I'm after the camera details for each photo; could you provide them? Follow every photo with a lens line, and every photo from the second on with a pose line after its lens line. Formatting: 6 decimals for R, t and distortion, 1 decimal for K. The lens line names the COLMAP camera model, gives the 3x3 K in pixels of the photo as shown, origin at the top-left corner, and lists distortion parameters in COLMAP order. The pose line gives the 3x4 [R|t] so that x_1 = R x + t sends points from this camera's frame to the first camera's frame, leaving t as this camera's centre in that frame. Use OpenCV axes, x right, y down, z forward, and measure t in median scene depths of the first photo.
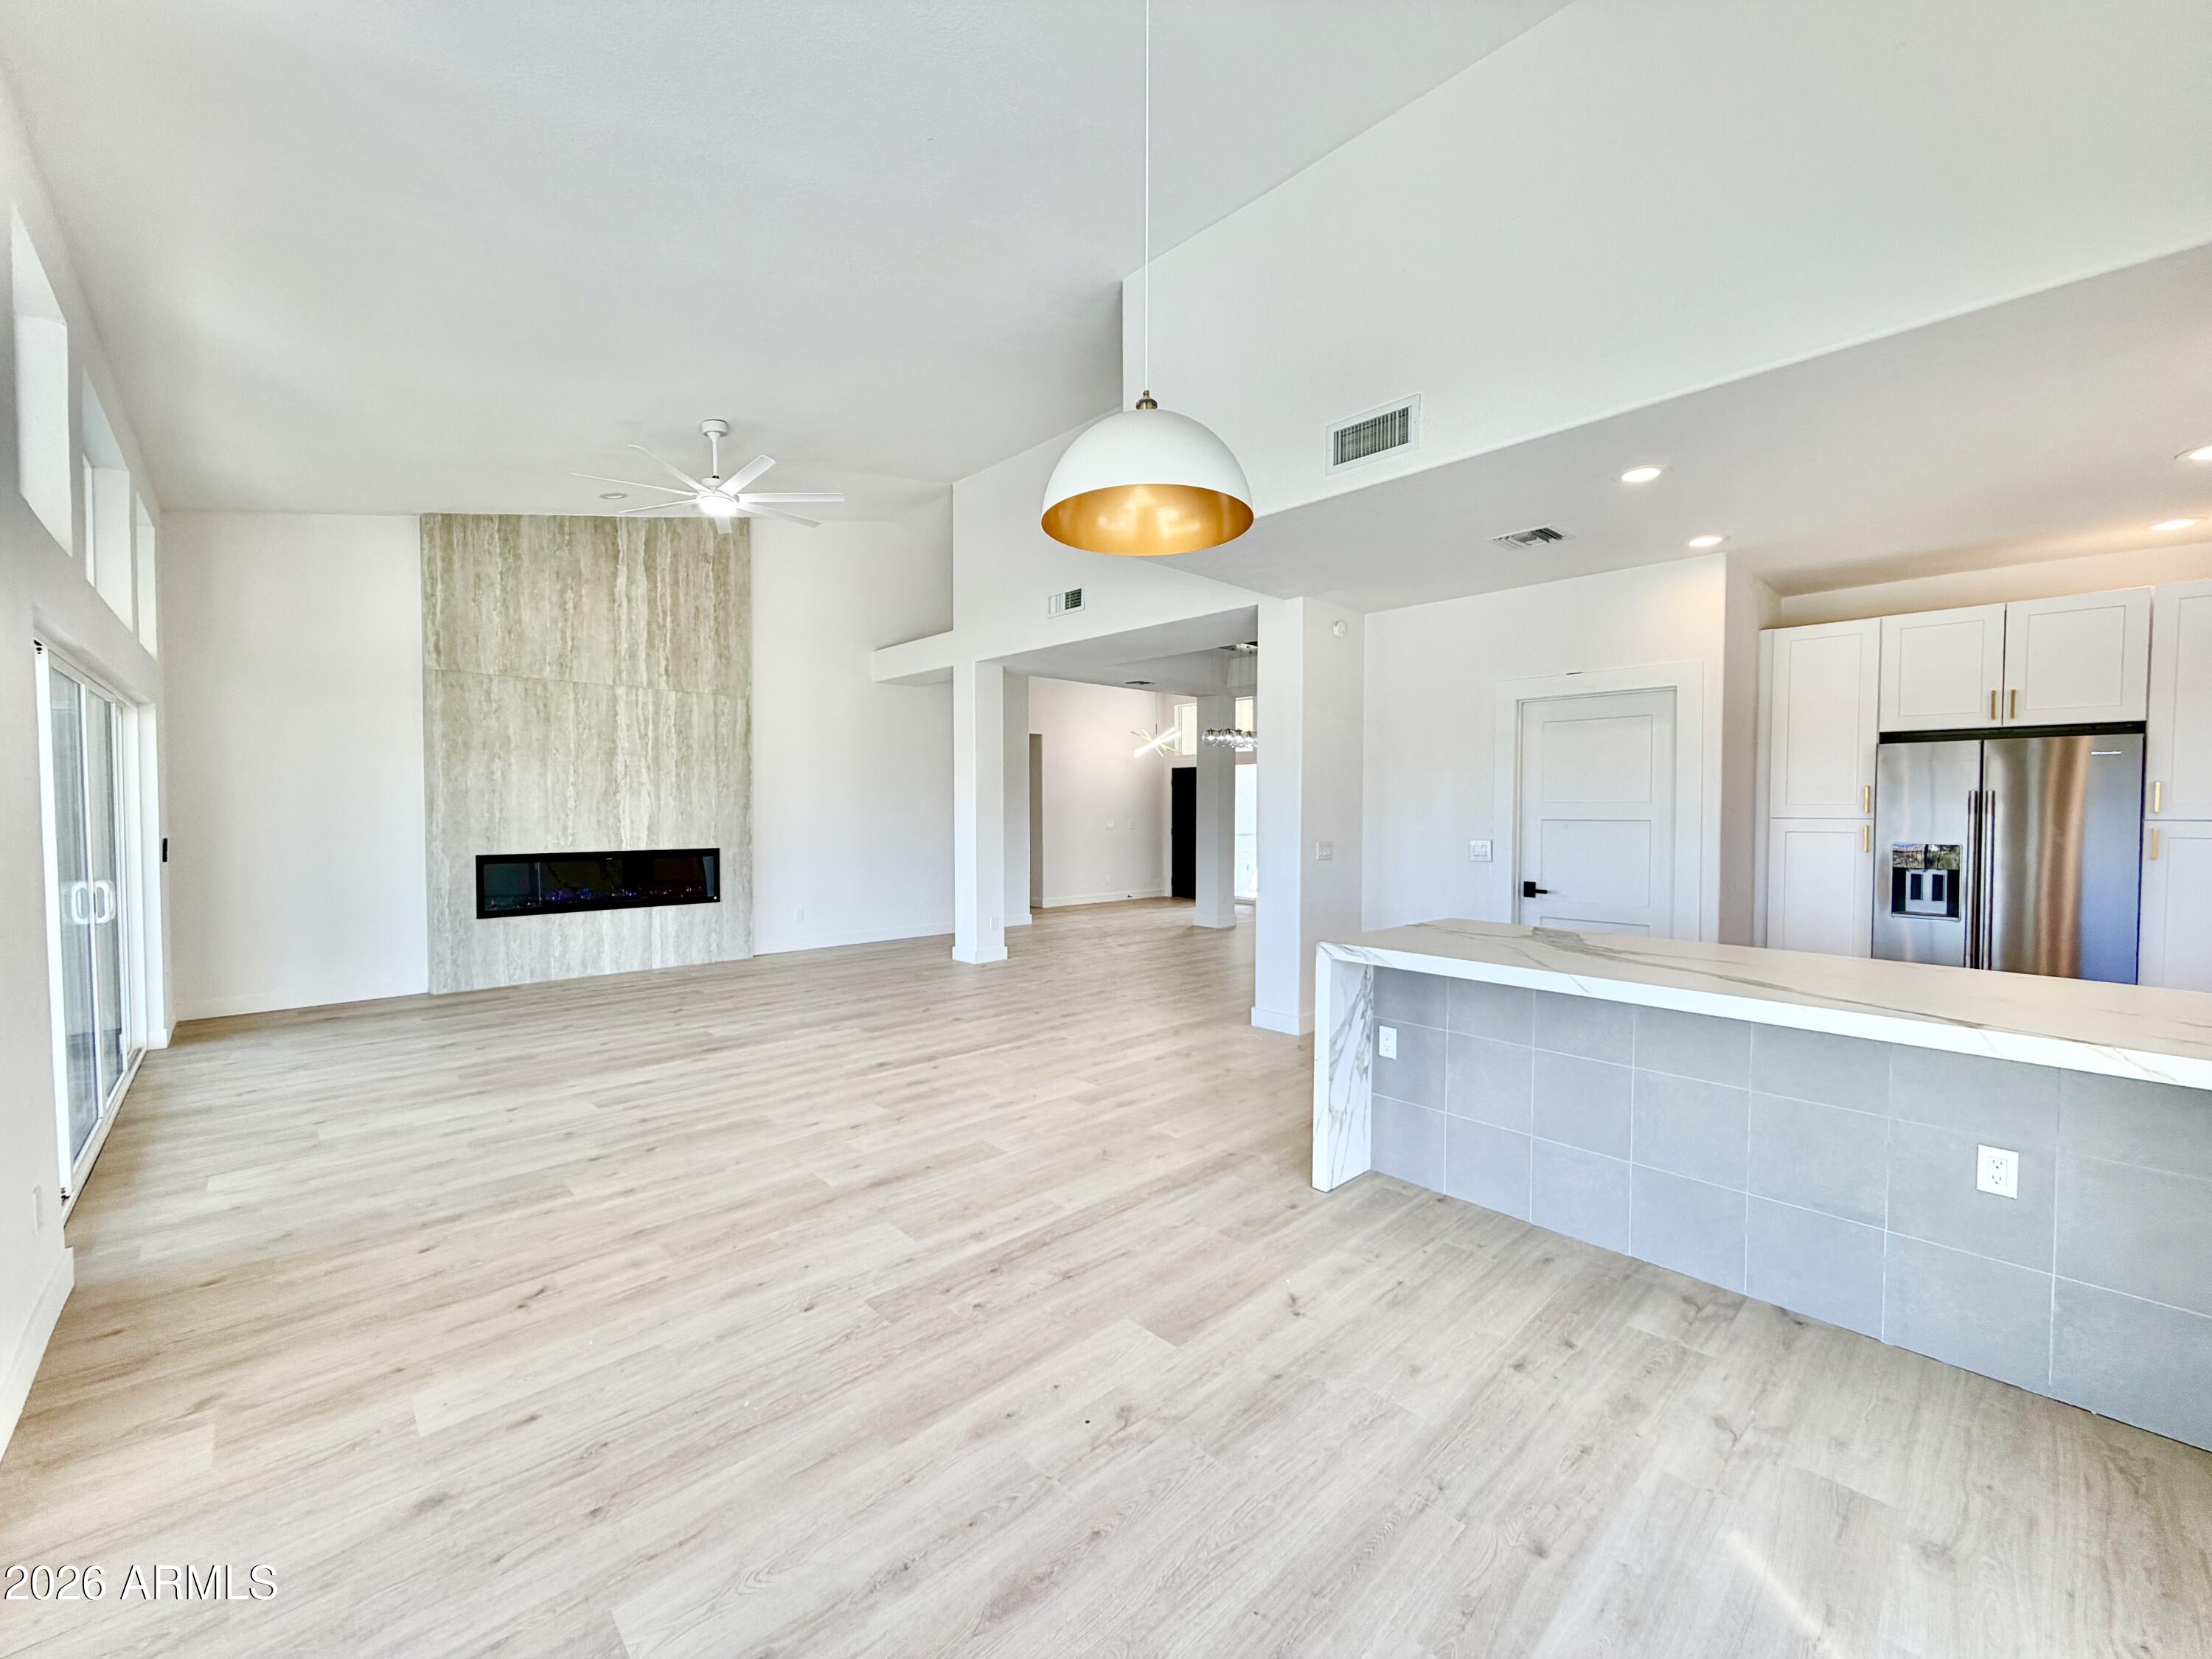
lens RADIAL K [[881.5, 0, 1101.5], [0, 881.5, 833.3], [0, 0, 1]] dist [0.001223, -0.000050]
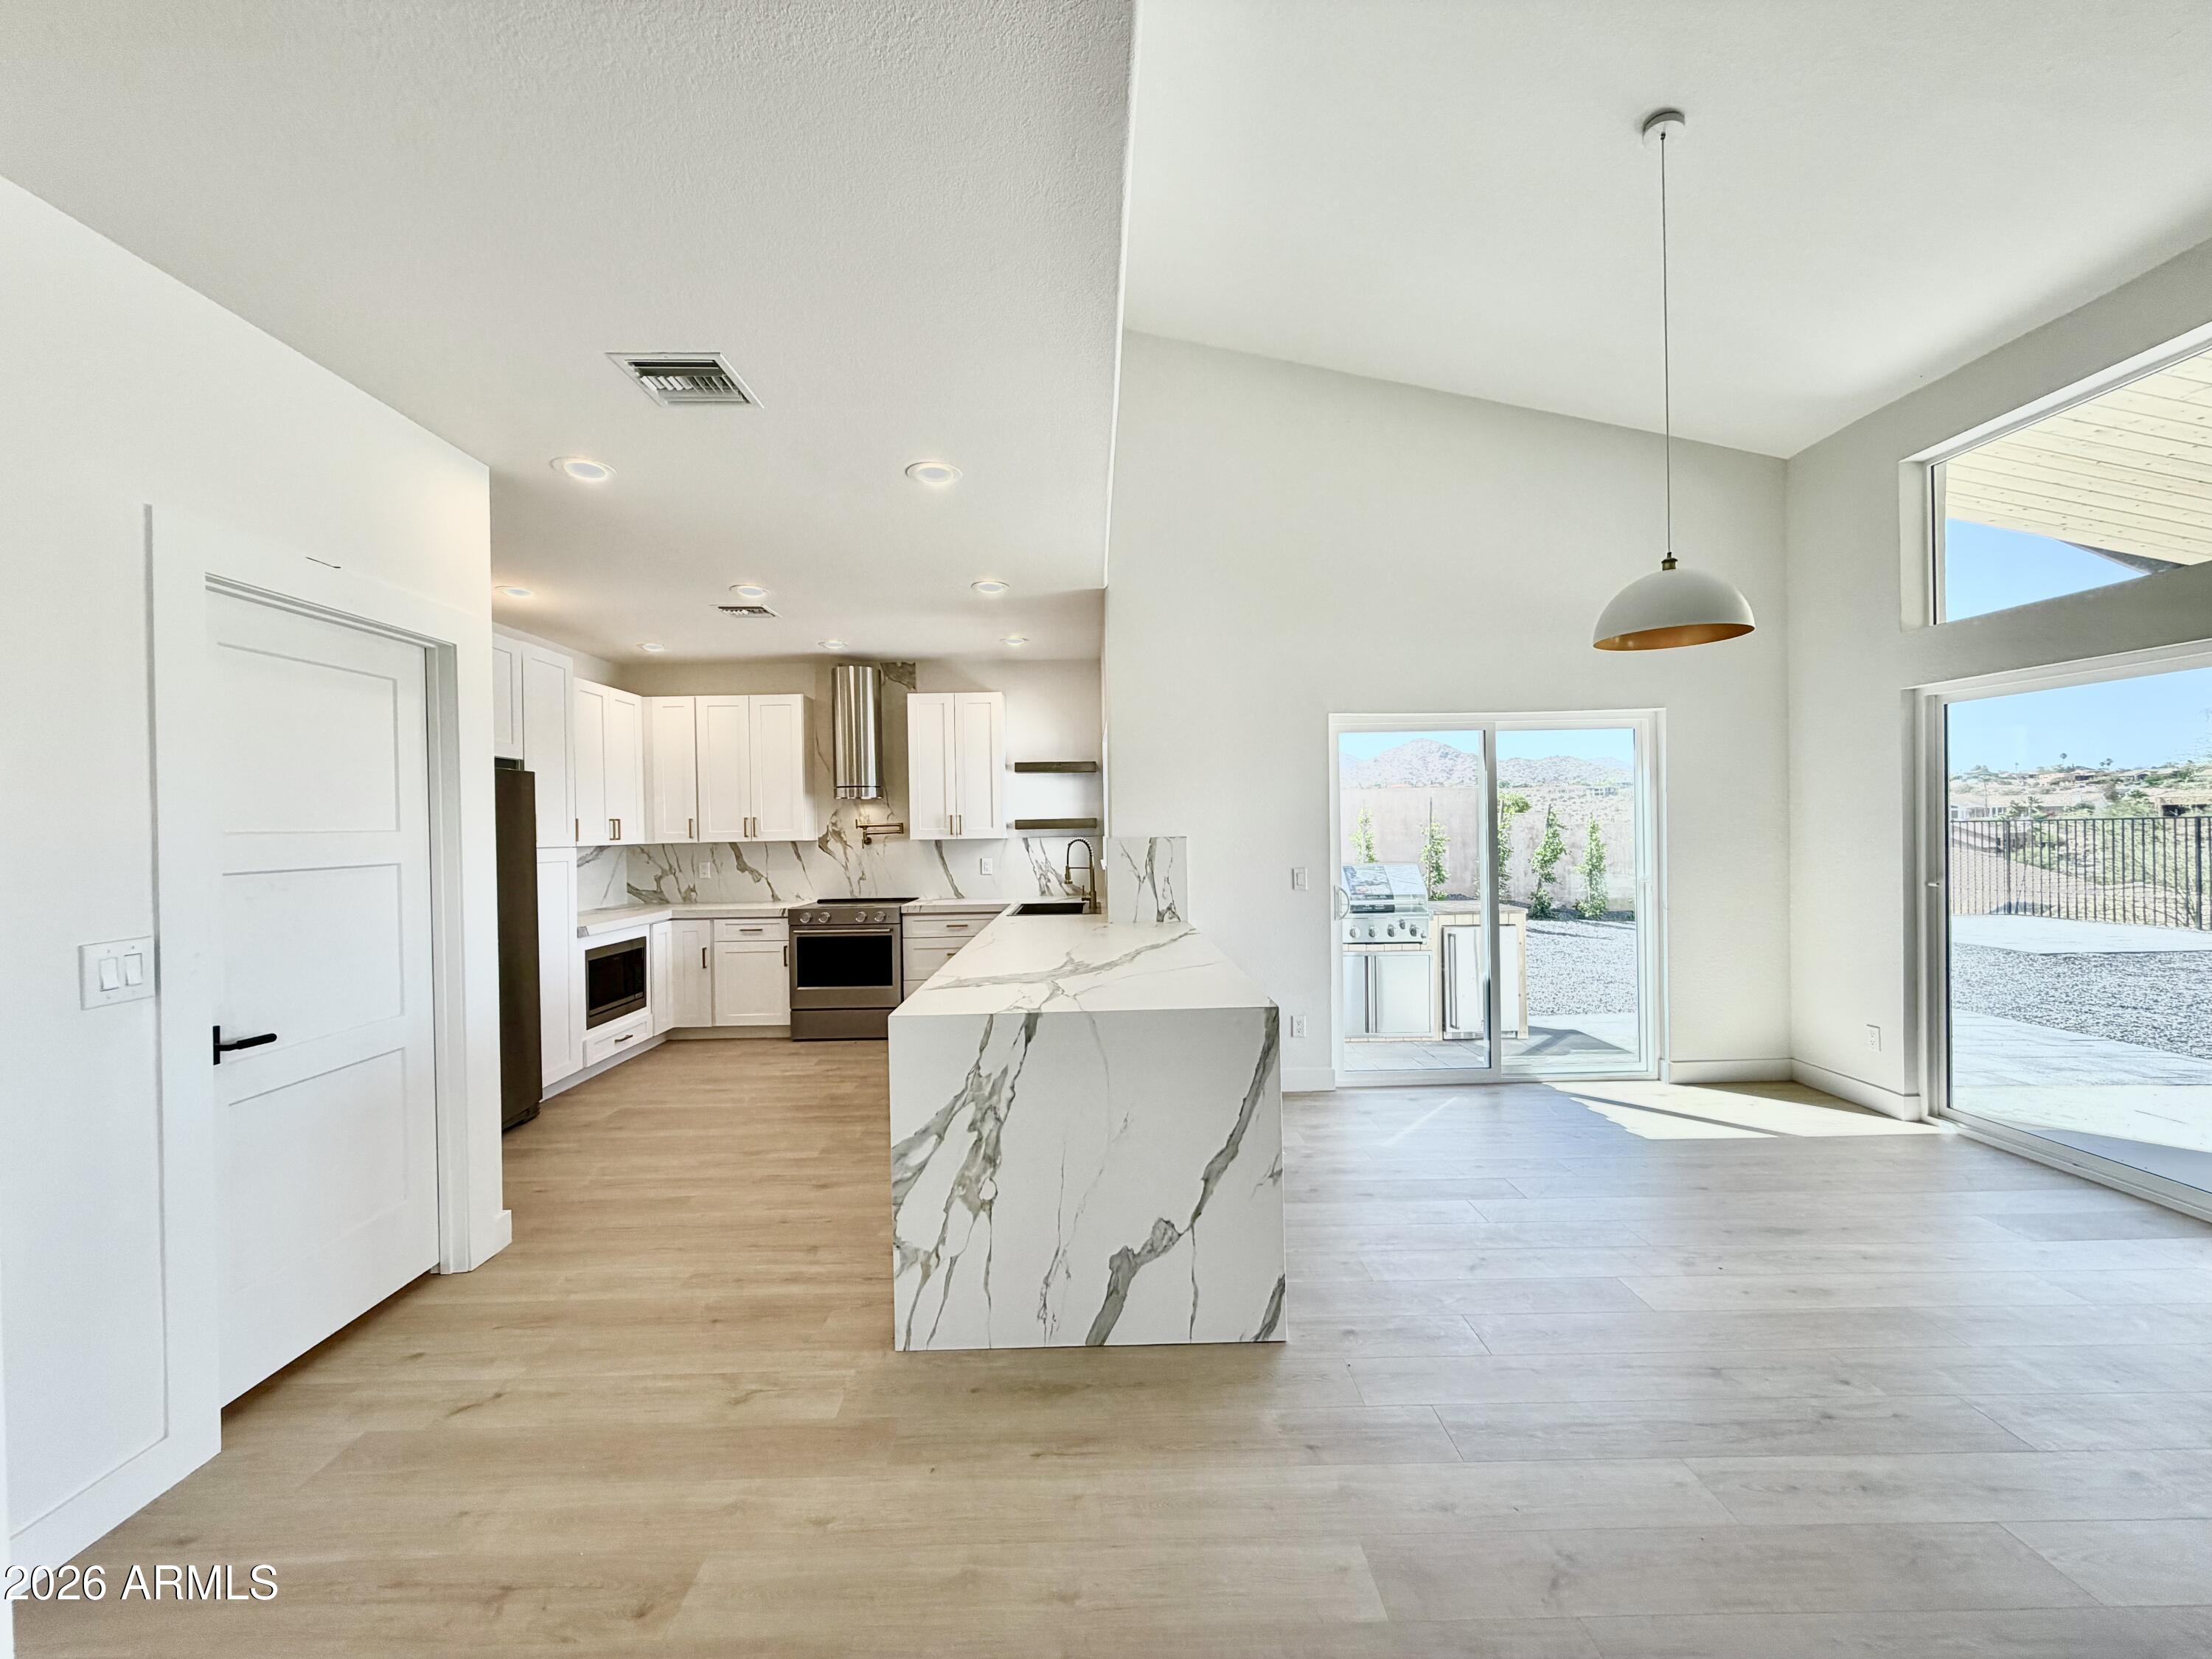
lens RADIAL K [[881.5, 0, 1101.3], [0, 881.5, 831.8], [0, 0, 1]] dist [0.001223, -0.000050]
pose [[-0.735994, 0.007189, 0.676950, -0.071508], [0.035505, 0.998977, 0.027994, -0.024745], [-0.676057, 0.044639, -0.735496, 0.784270]]
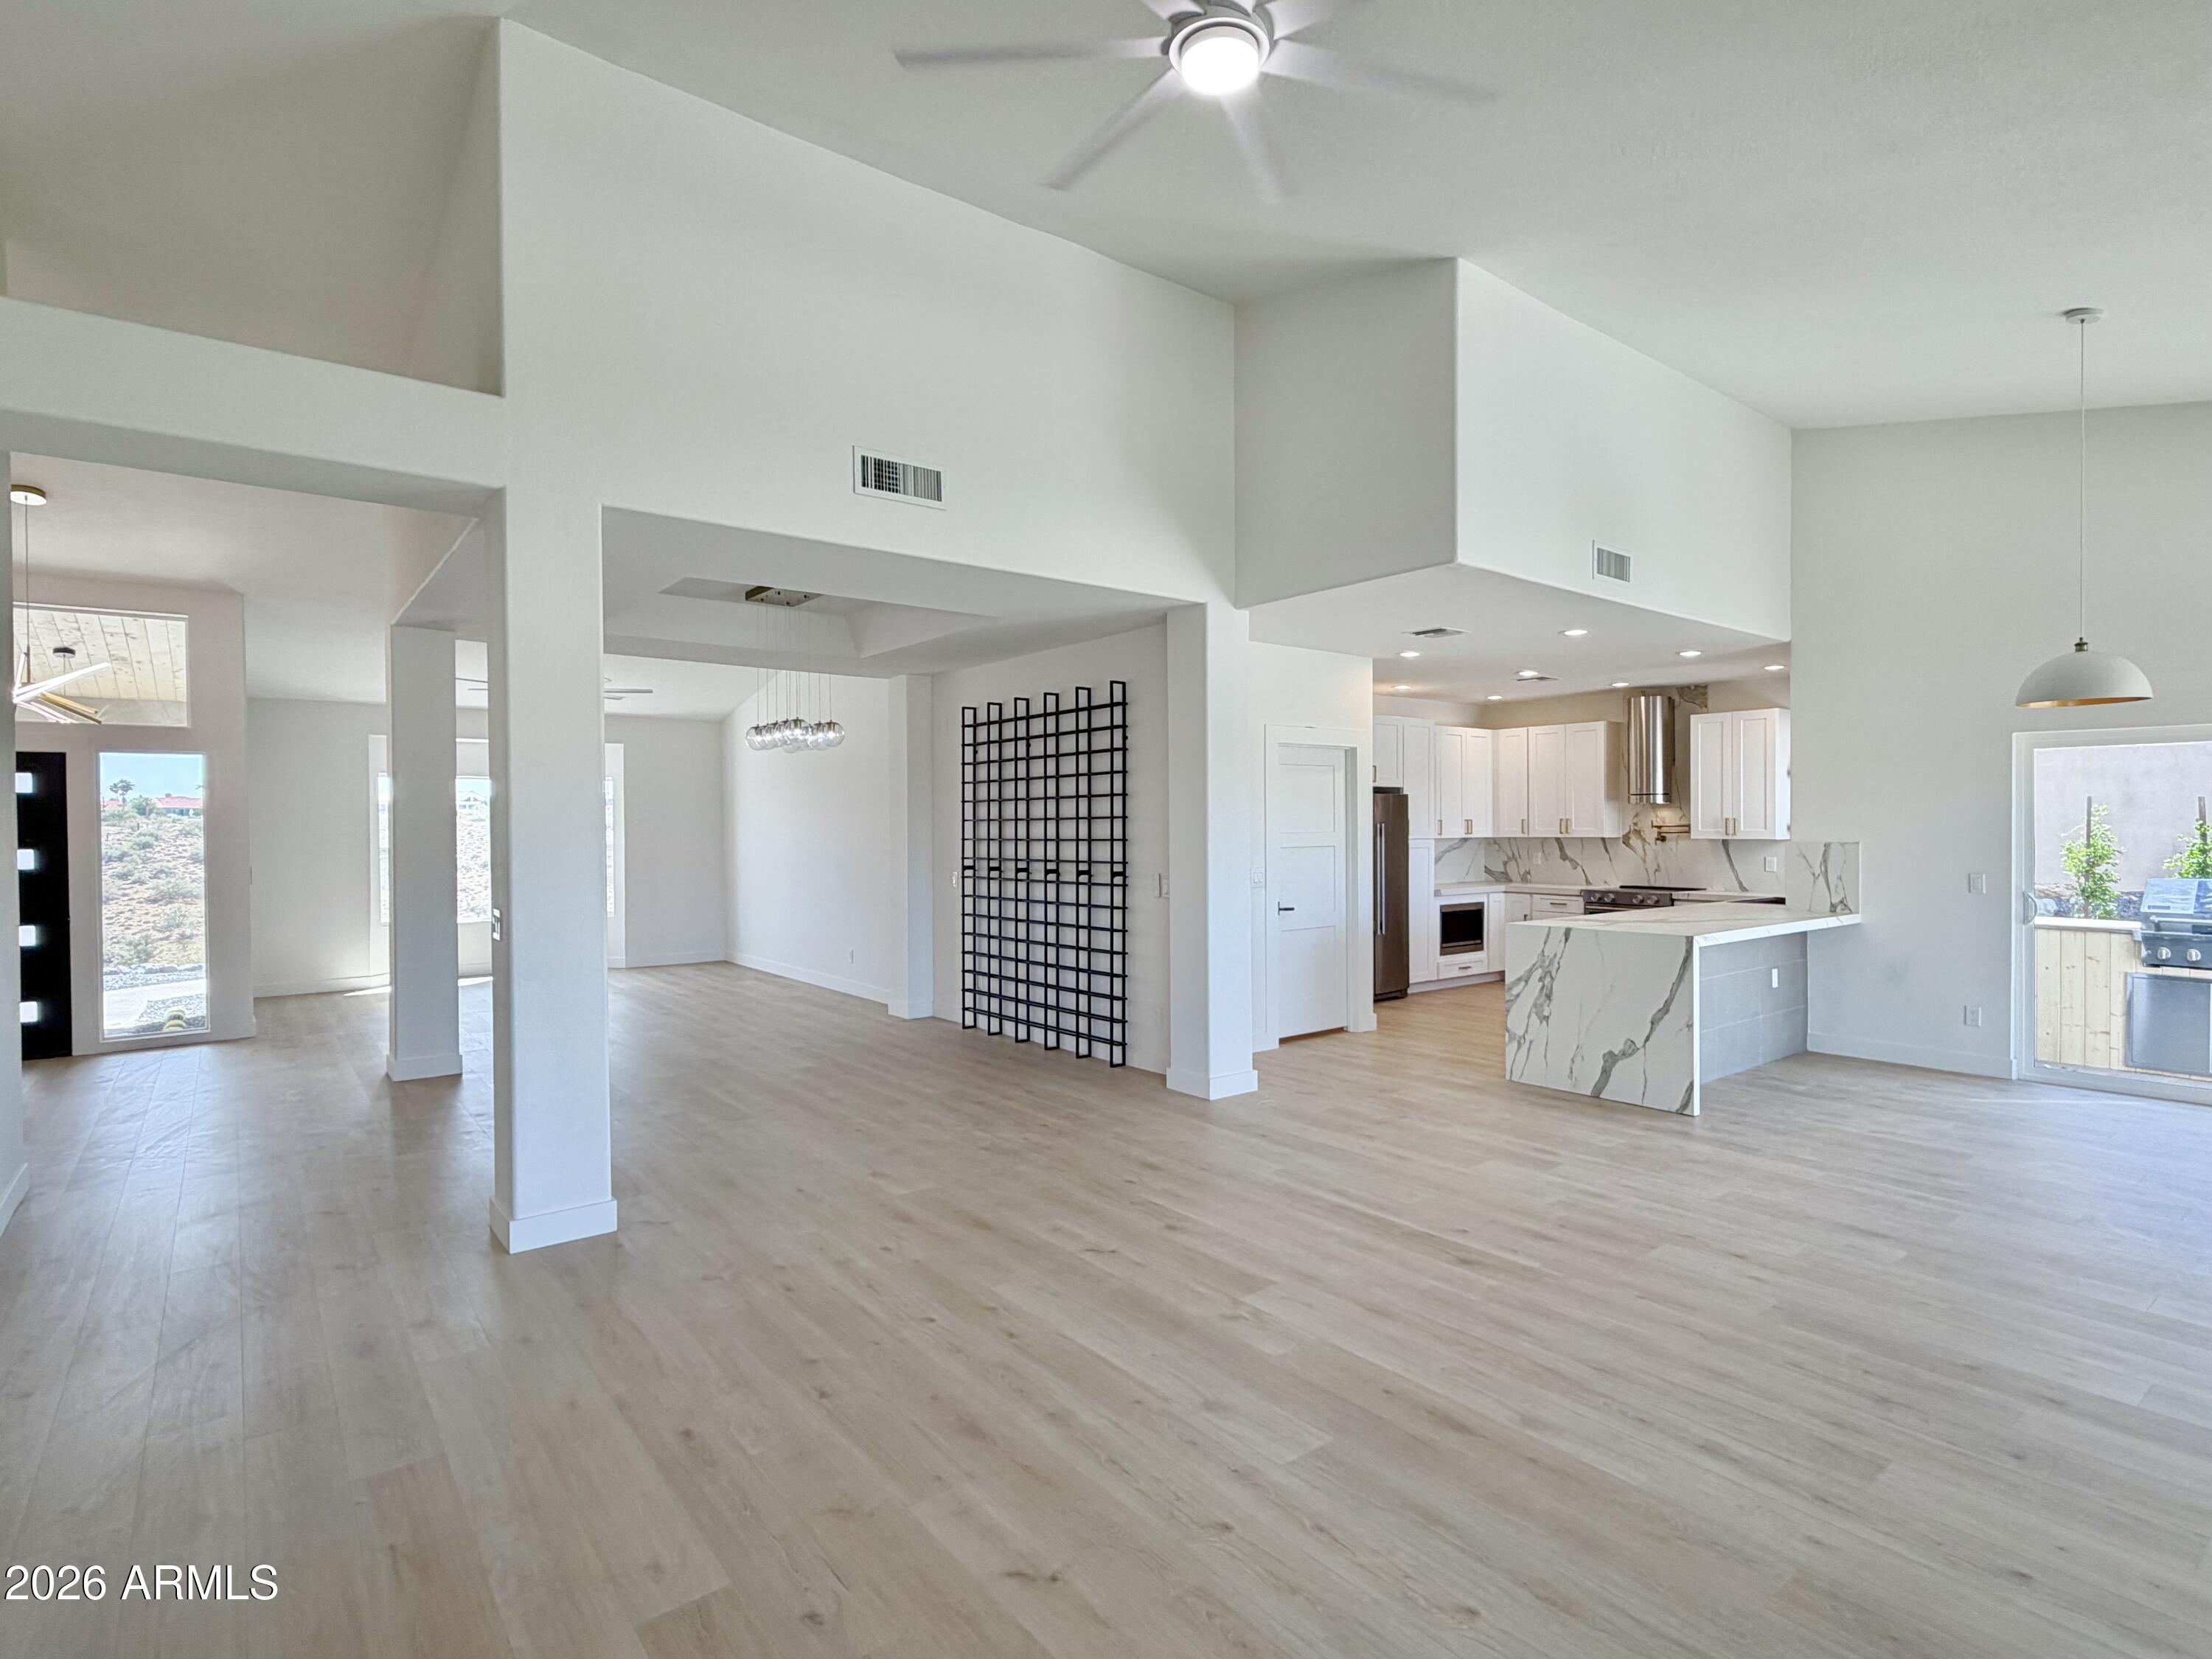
lens RADIAL K [[1116.1, 0, 1109.3], [0, 1116.1, 833.9], [0, 0, 1]] dist [0.000476, 0.000498]
pose [[0.088353, -0.011520, 0.996023, -0.754759], [0.035357, 0.999339, 0.008422, -0.041097], [-0.995462, 0.034472, 0.088702, 0.836719]]
